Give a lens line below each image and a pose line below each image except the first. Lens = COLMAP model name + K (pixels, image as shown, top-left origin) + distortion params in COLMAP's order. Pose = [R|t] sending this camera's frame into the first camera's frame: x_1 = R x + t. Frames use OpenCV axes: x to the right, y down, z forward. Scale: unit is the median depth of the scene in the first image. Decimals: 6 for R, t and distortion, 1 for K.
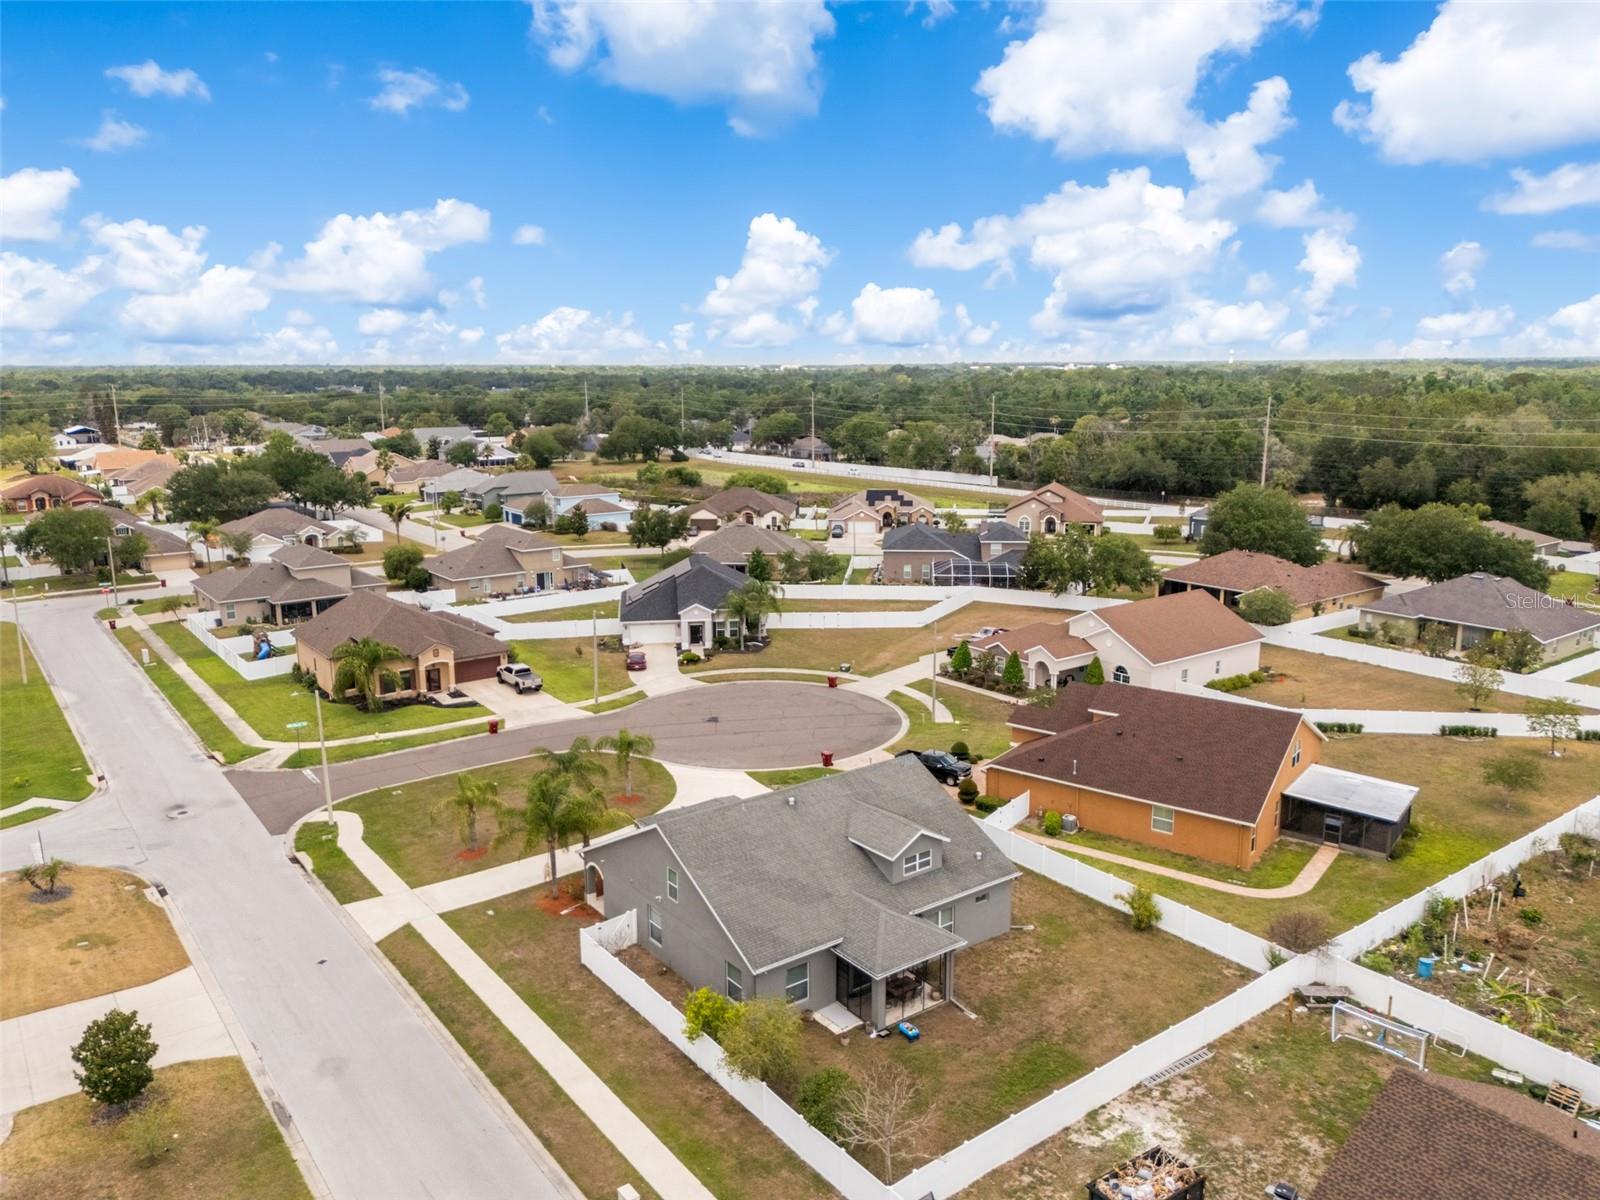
lens RADIAL K [[1172.0, 0, 800.0], [0, 1172.0, 600.0], [0, 0, 1]] dist [0.094705, -0.097165]
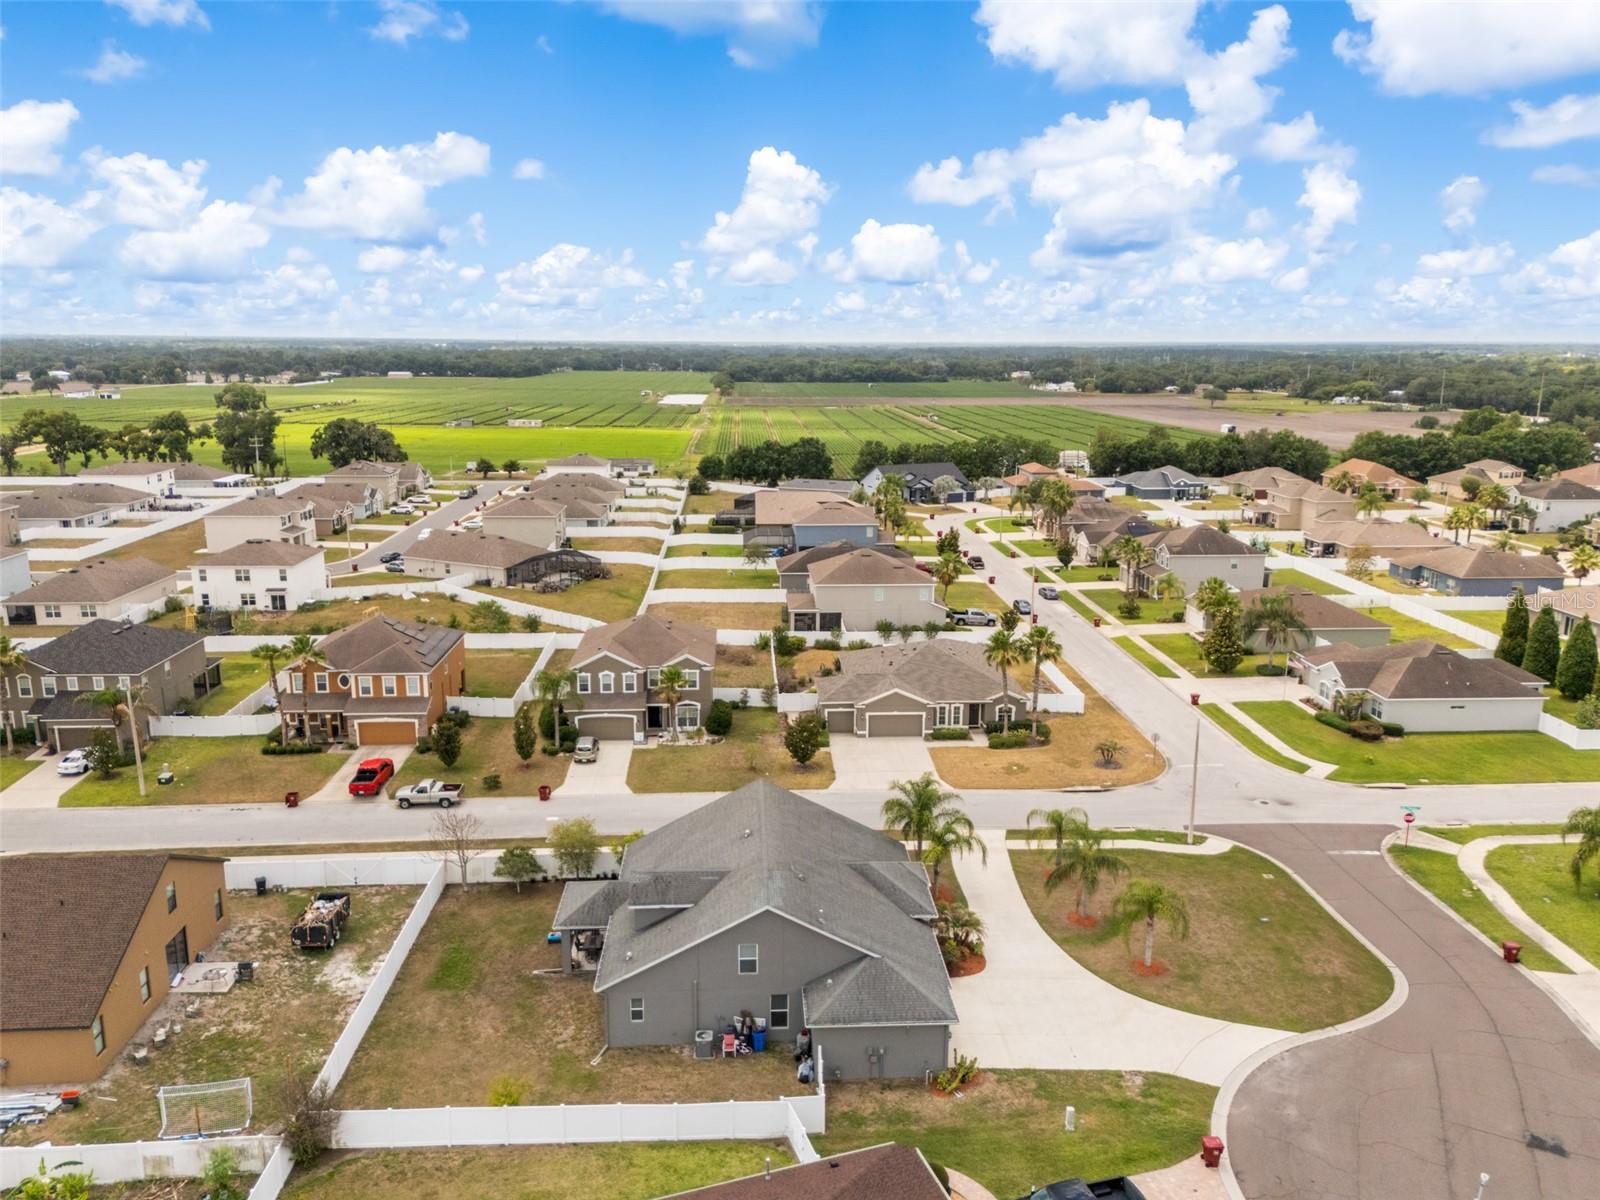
lens RADIAL K [[1172.0, 0, 800.0], [0, 1172.0, 600.0], [0, 0, 1]] dist [0.094705, -0.097165]
pose [[-0.557506, 0.181910, -0.809997, 0.464492], [-0.165471, 0.931770, 0.323148, -0.223906], [0.813515, 0.314188, -0.489367, 0.867956]]
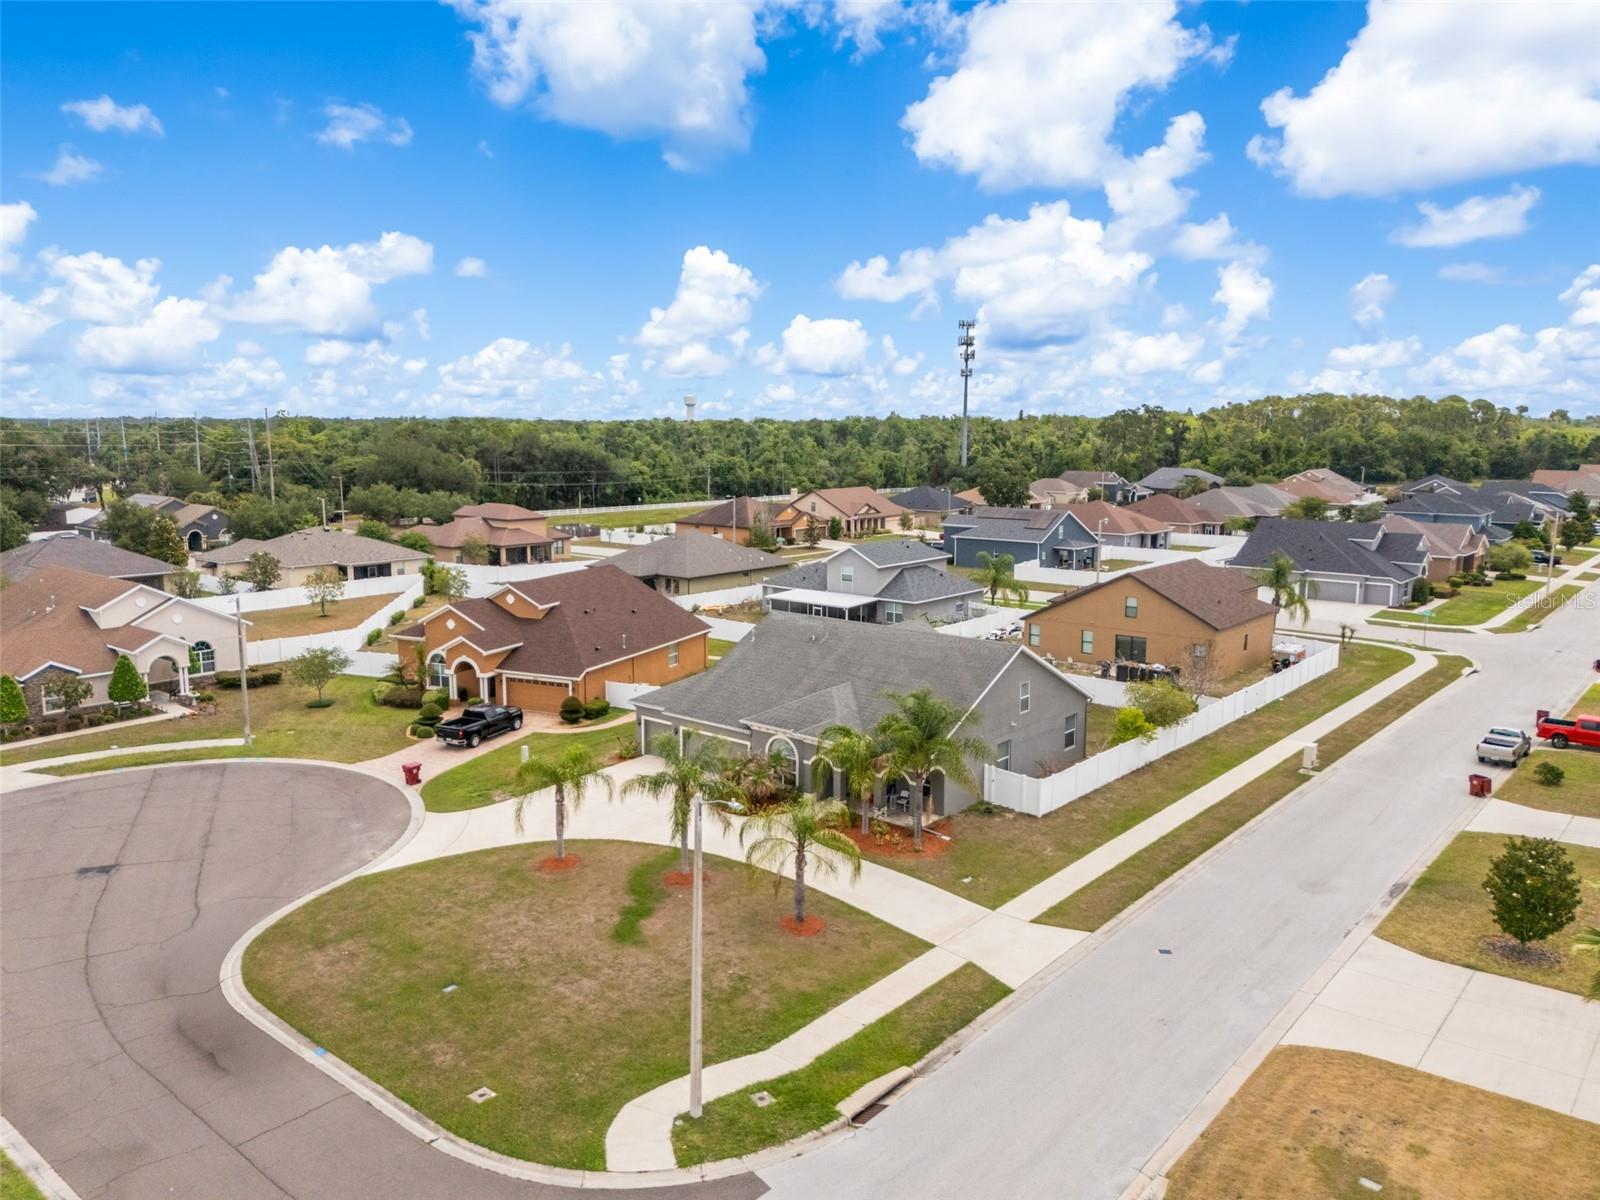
lens RADIAL K [[1172.0, 0, 800.0], [0, 1172.0, 600.0], [0, 0, 1]] dist [0.094705, -0.097165]
pose [[-0.225598, -0.141345, 0.963912, -0.579295], [0.191741, 0.963625, 0.186178, -0.042412], [-0.955165, 0.226823, -0.190291, 0.745530]]
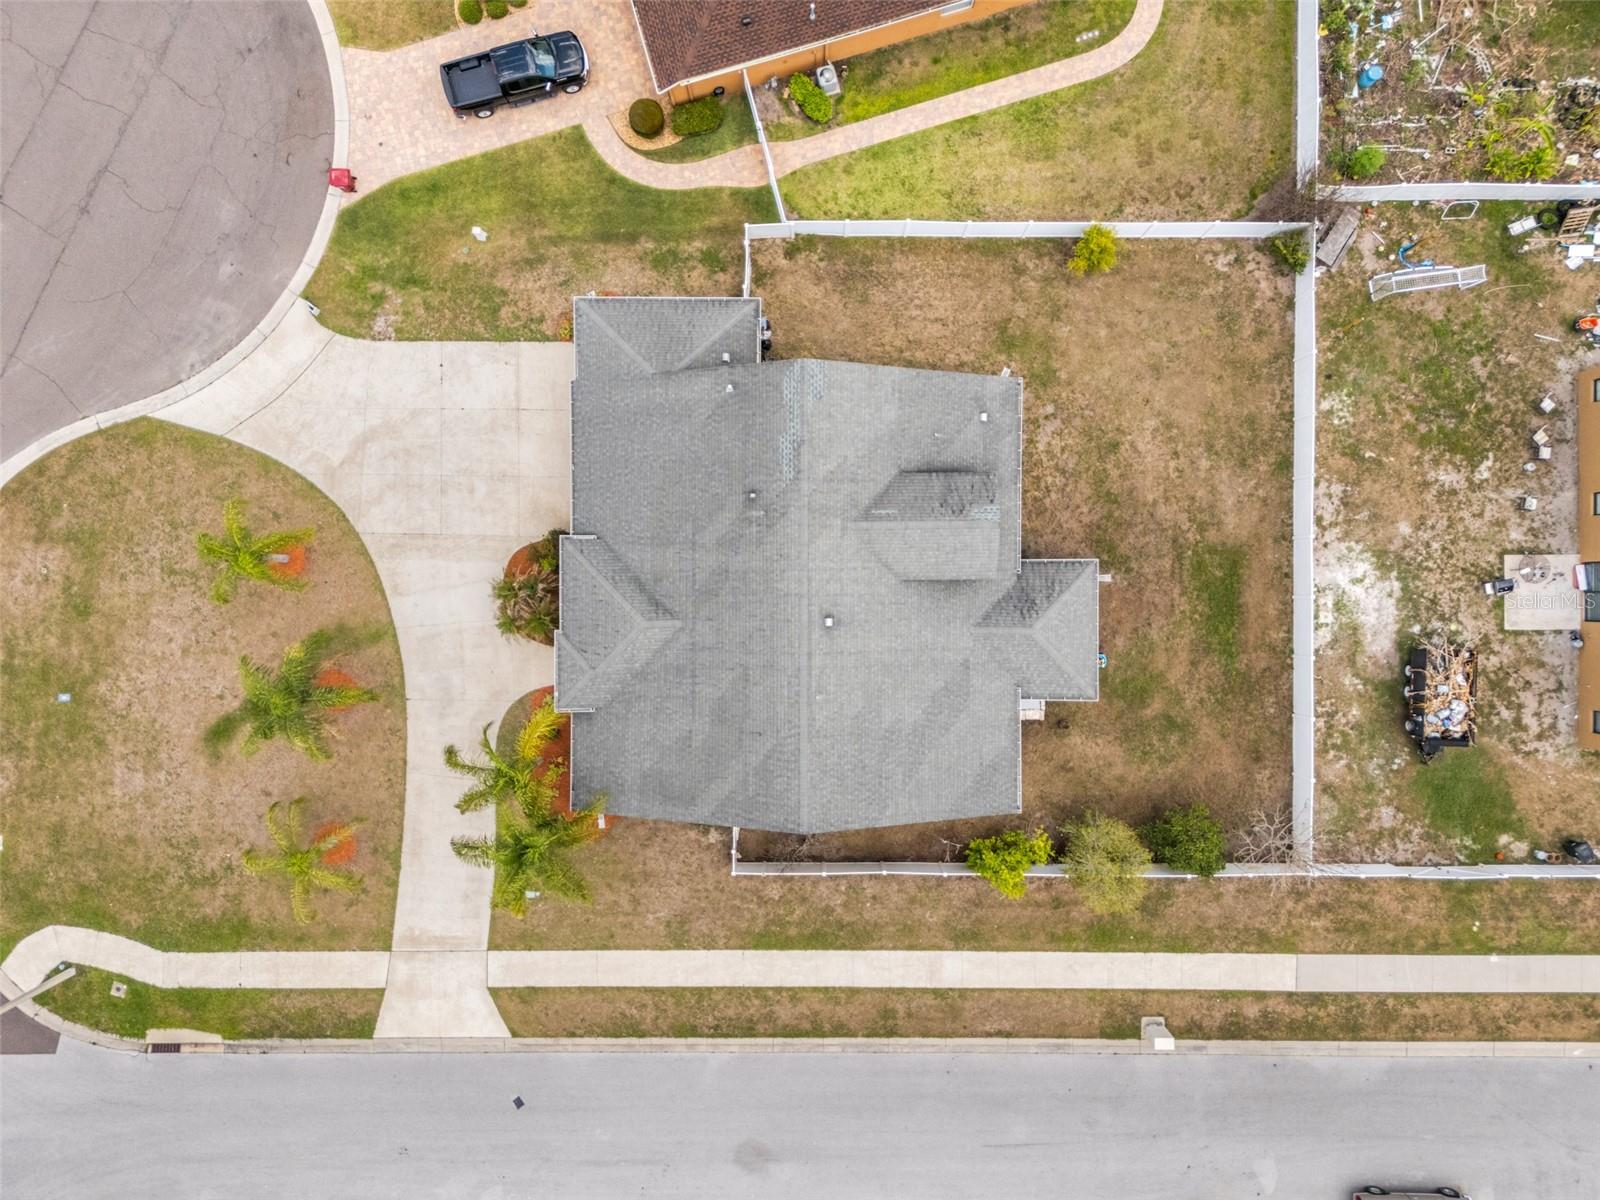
lens RADIAL K [[1172.0, 0, 800.0], [0, 1172.0, 600.0], [0, 0, 1]] dist [0.094705, -0.097165]
pose [[0.599647, -0.800254, -0.004155, -0.002389], [0.161129, 0.115648, 0.980134, -0.292375], [-0.783876, -0.588404, 0.198292, 0.511333]]
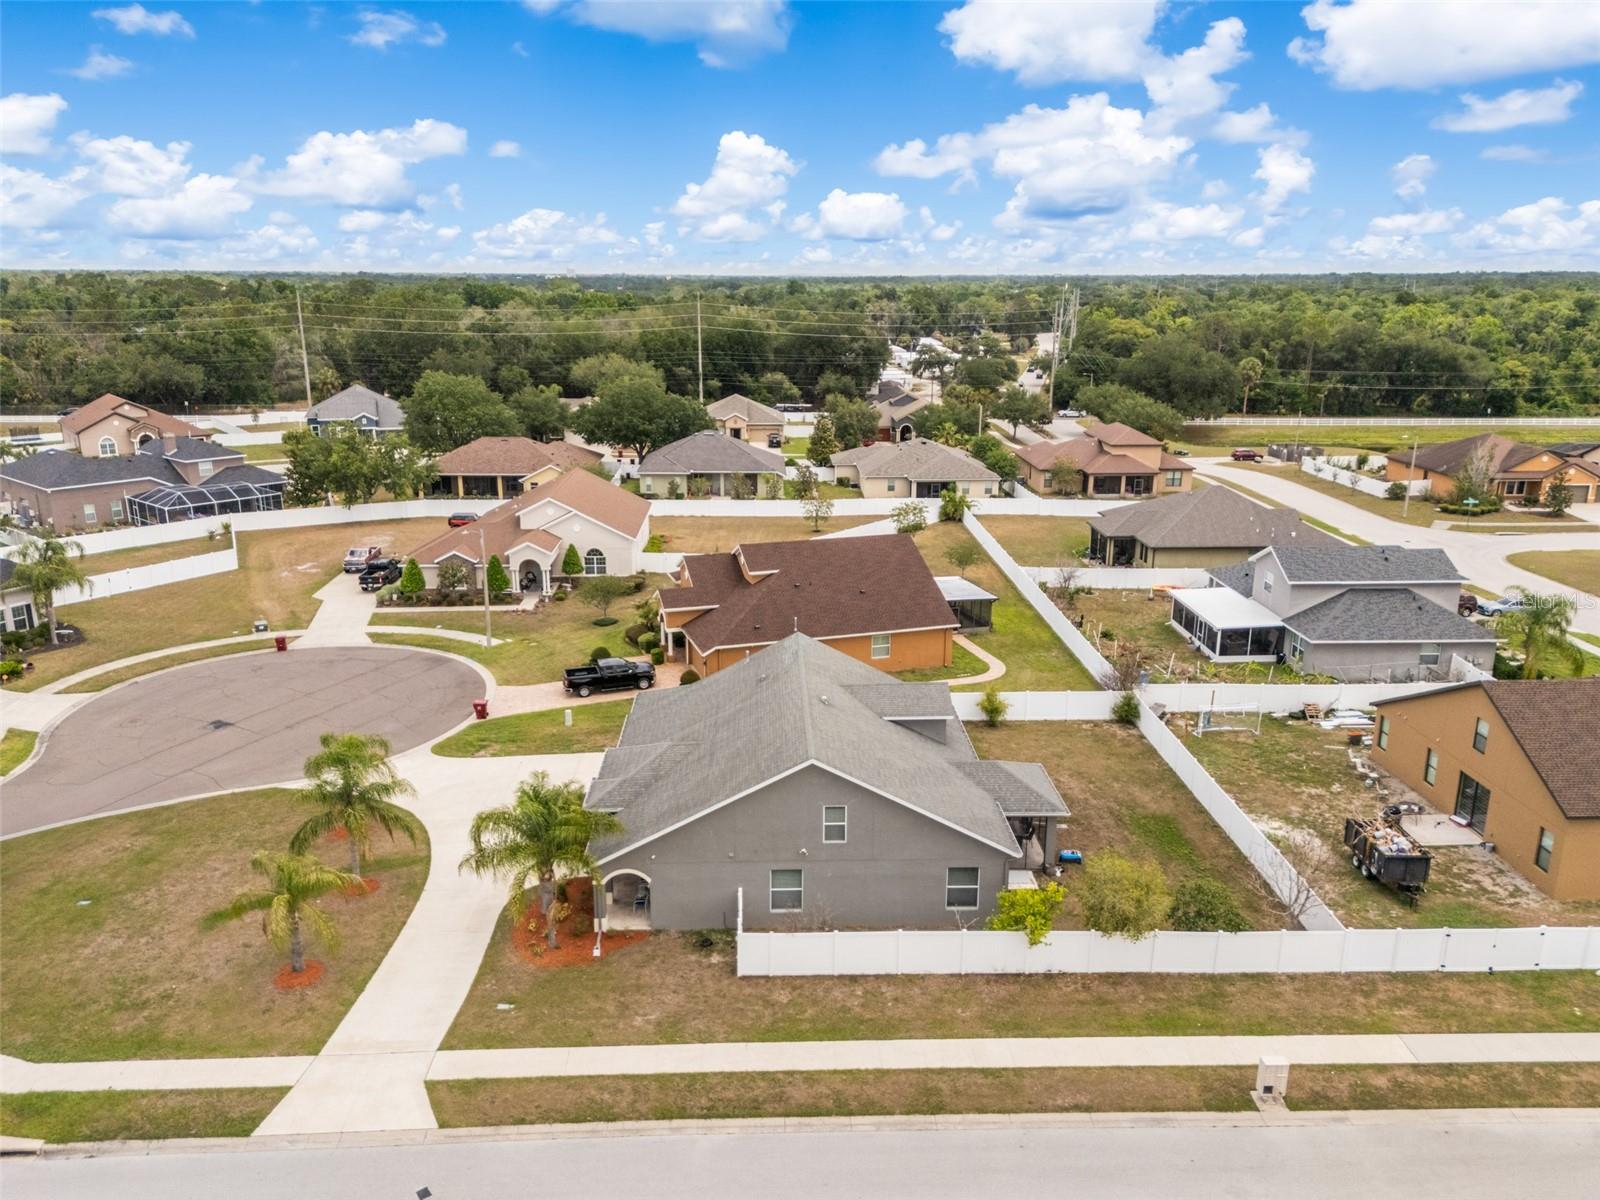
lens RADIAL K [[1172.0, 0, 800.0], [0, 1172.0, 600.0], [0, 0, 1]] dist [0.094705, -0.097165]
pose [[0.570946, -0.211982, 0.793148, -0.399075], [0.156853, 0.976460, 0.148064, -0.019097], [-0.805864, 0.039870, 0.590756, 0.288257]]
